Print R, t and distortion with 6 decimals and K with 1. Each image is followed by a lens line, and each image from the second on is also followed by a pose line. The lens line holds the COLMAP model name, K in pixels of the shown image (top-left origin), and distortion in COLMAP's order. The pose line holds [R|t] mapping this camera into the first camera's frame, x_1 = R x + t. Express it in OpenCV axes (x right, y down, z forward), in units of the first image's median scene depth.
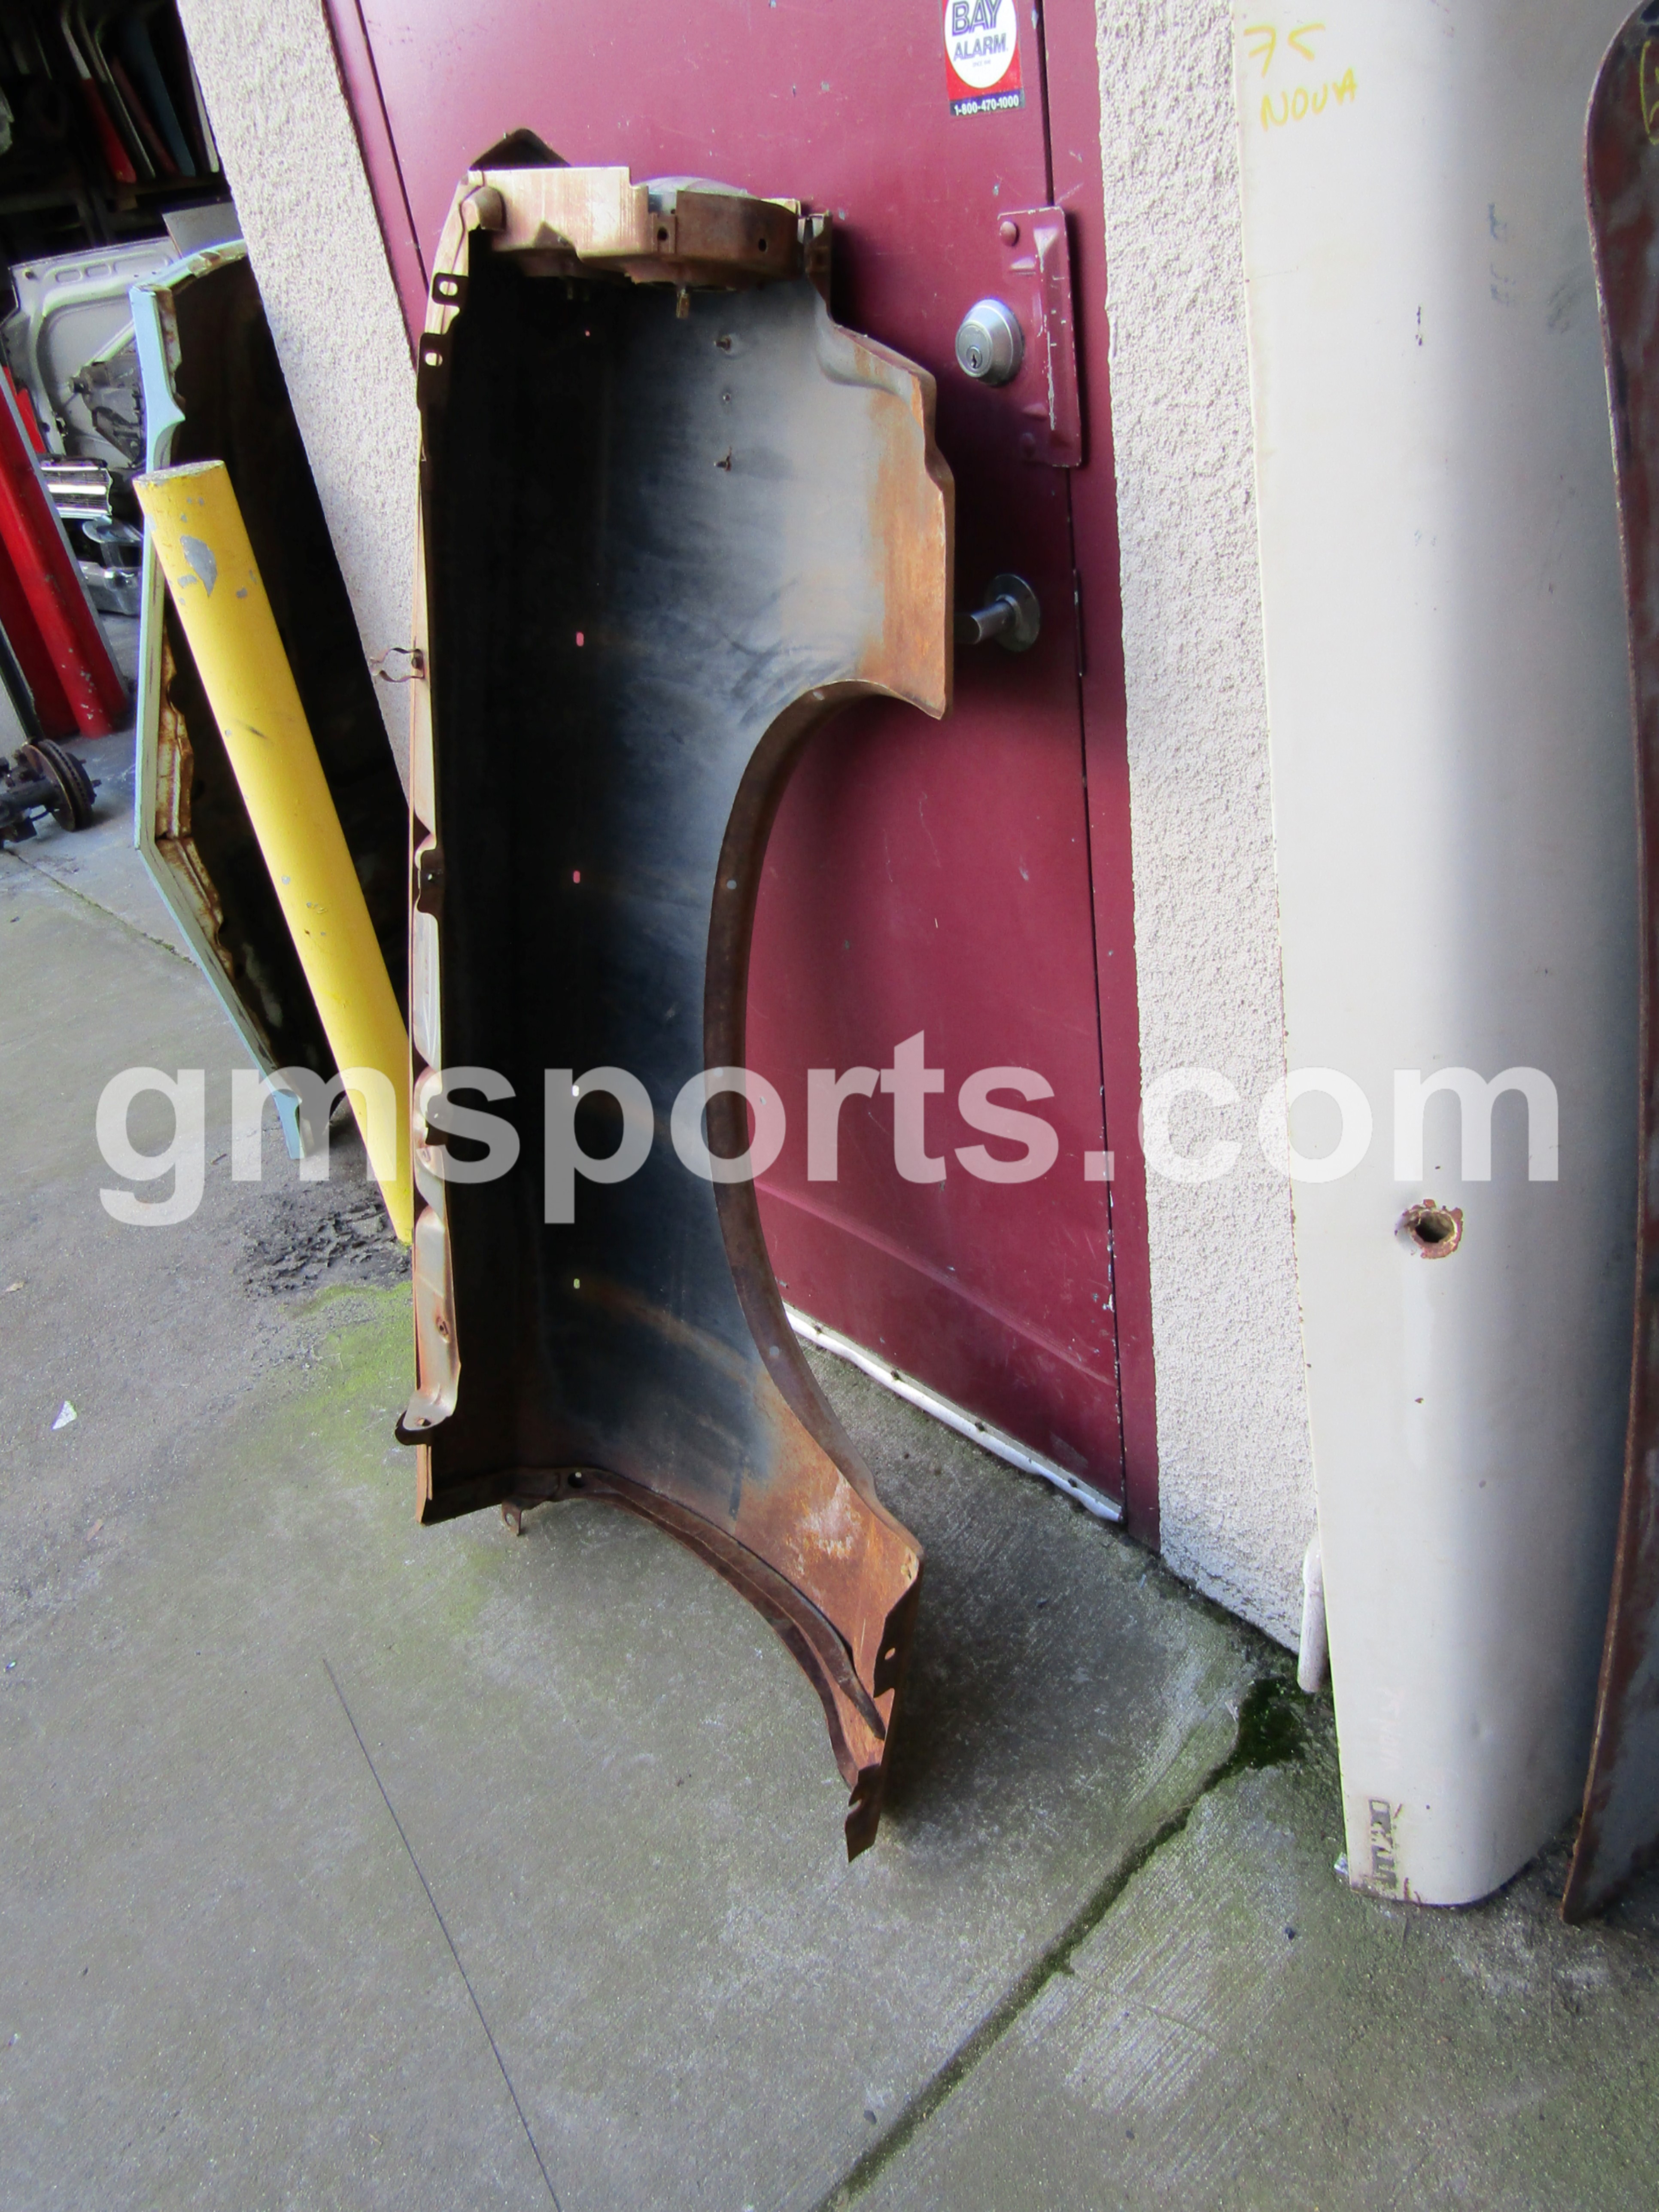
lens RADIAL K [[1585.9, 0, 839.7], [0, 1585.9, 1112.9], [0, 0, 1]] dist [0.004542, -0.010502]
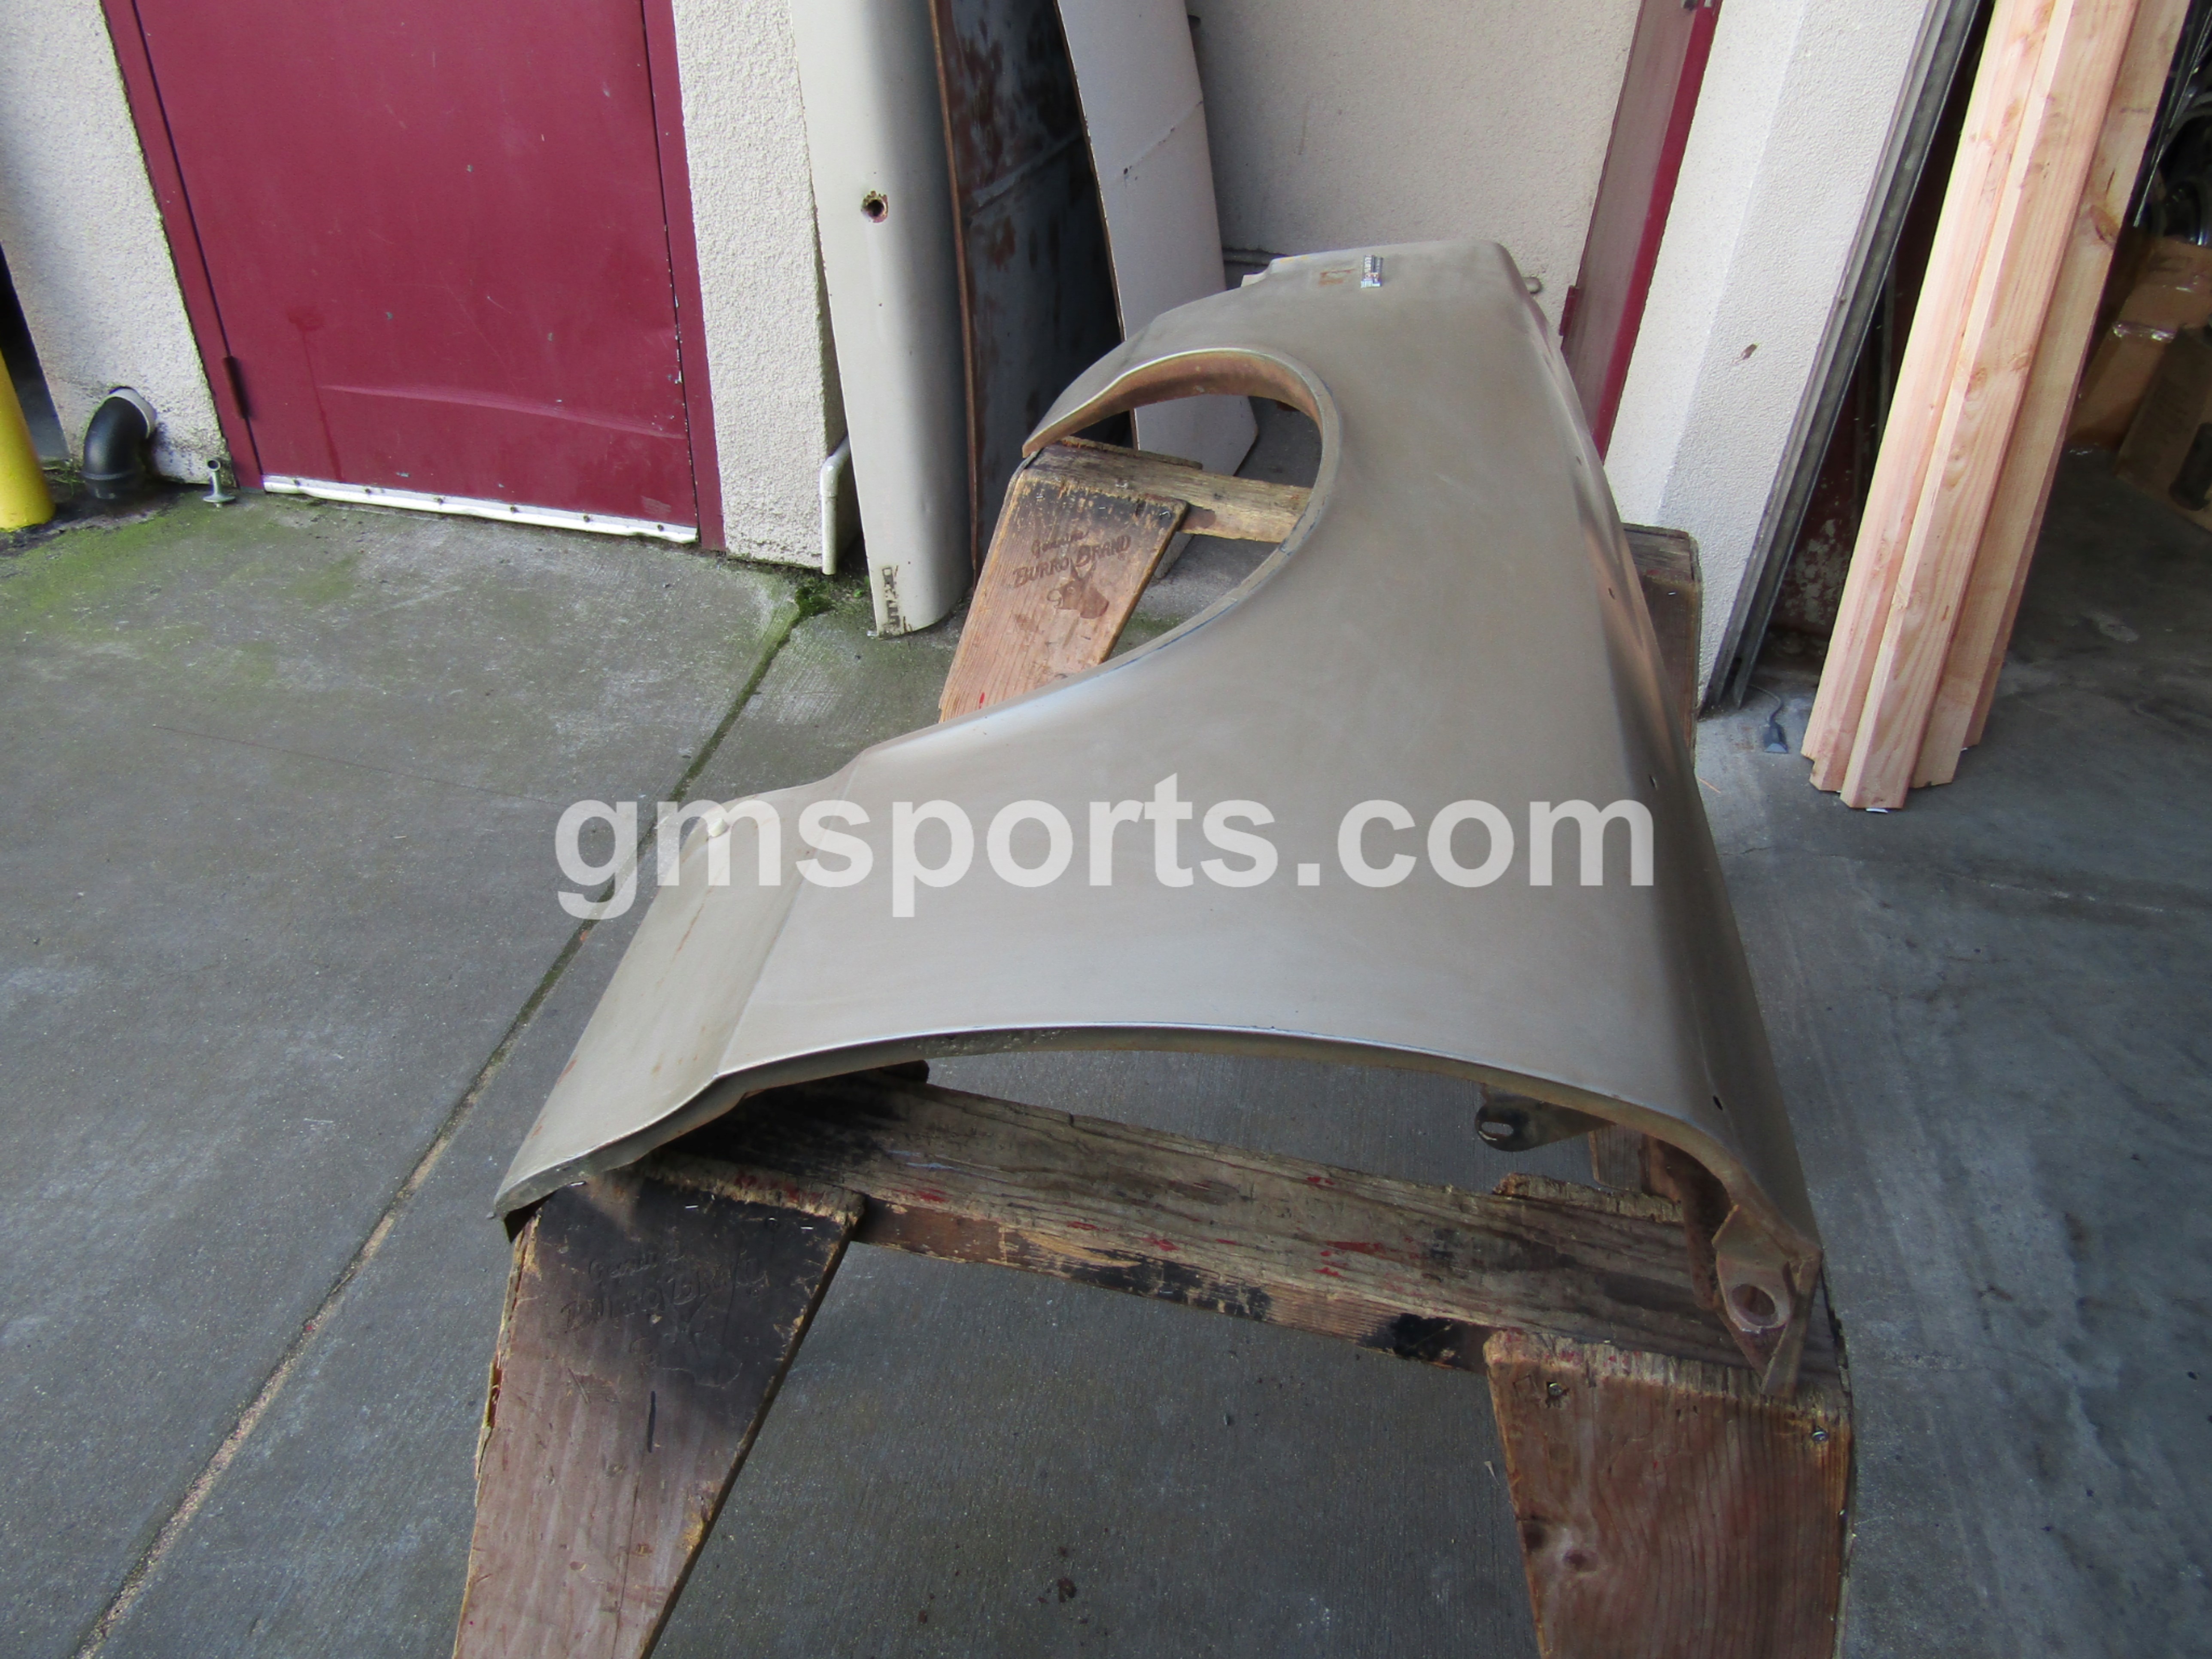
lens RADIAL K [[1585.9, 0, 1120.8], [0, 1585.9, 827.0], [0, 0, 1]] dist [0.004542, -0.010502]
pose [[0.773531, -0.205960, 0.599358, -0.769339], [0.187788, 0.977737, 0.093626, 0.682504], [-0.605298, 0.040130, 0.794987, -0.836200]]
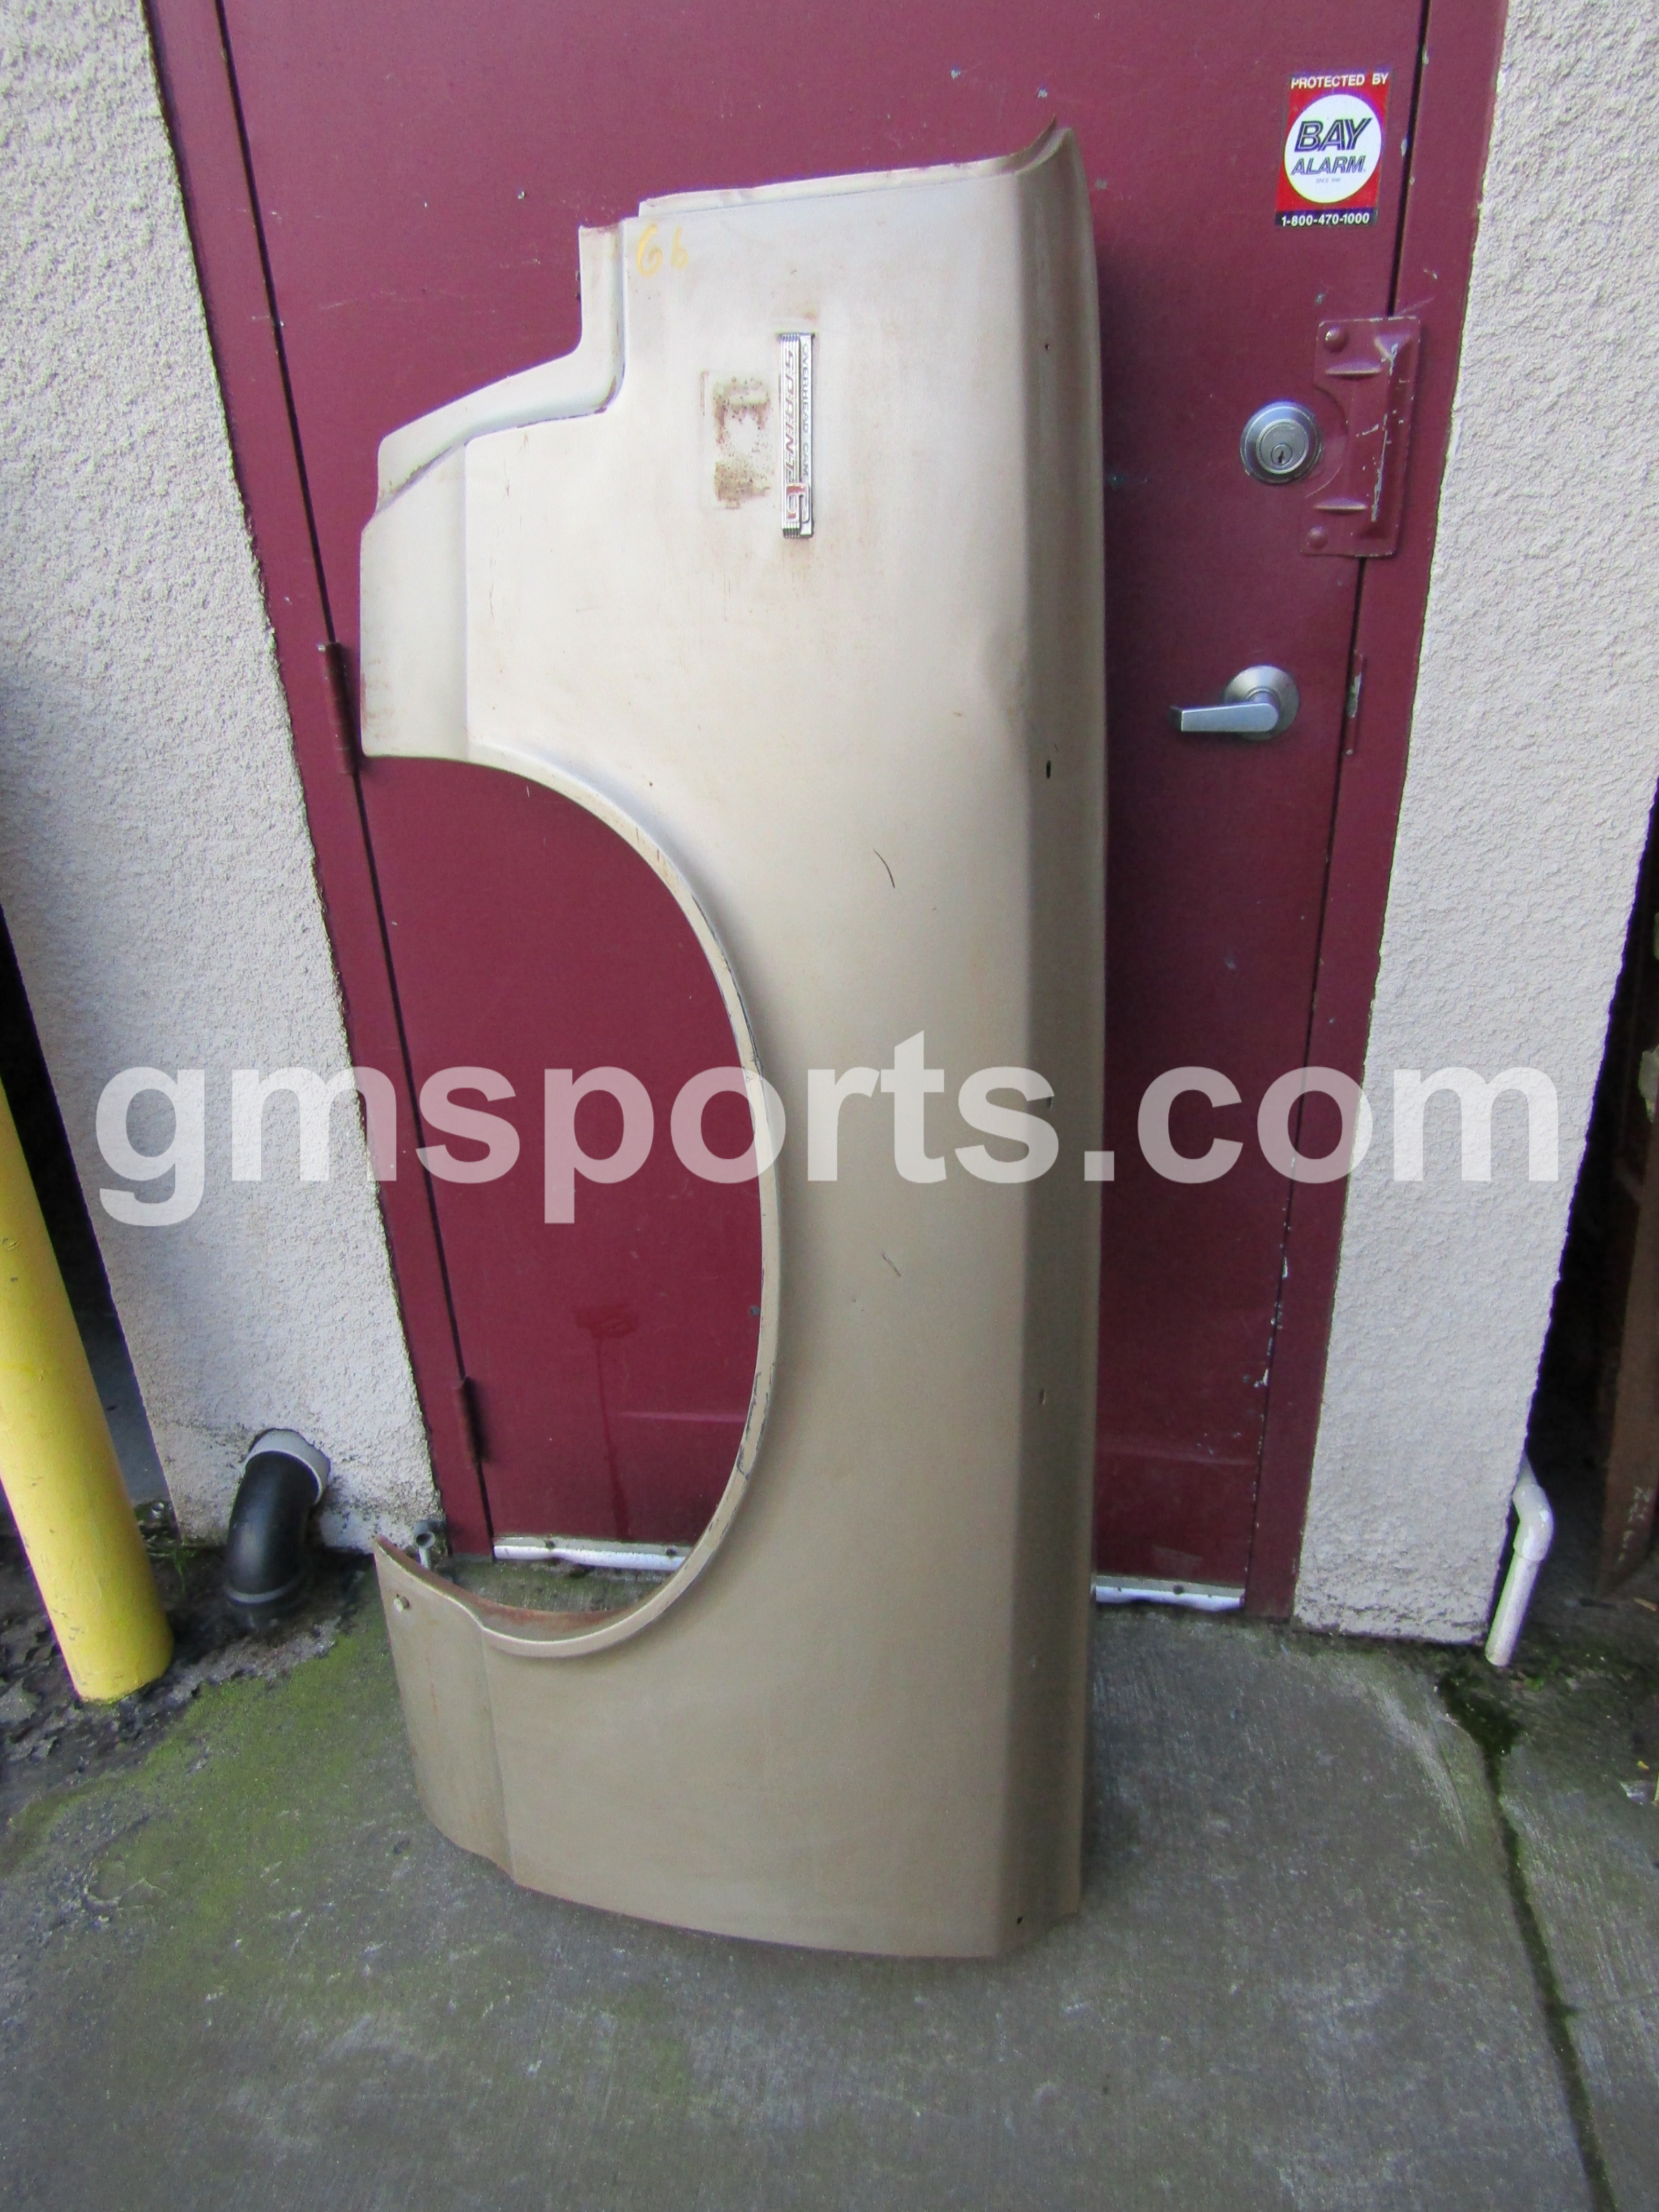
lens RADIAL K [[1585.9, 0, 839.7], [0, 1585.9, 1112.9], [0, 0, 1]] dist [0.004542, -0.010502]
pose [[0.766865, -0.194233, 0.611713, -0.806764], [0.274351, 0.960845, -0.038847, -0.101005], [-0.580215, 0.197614, 0.790126, 0.418694]]
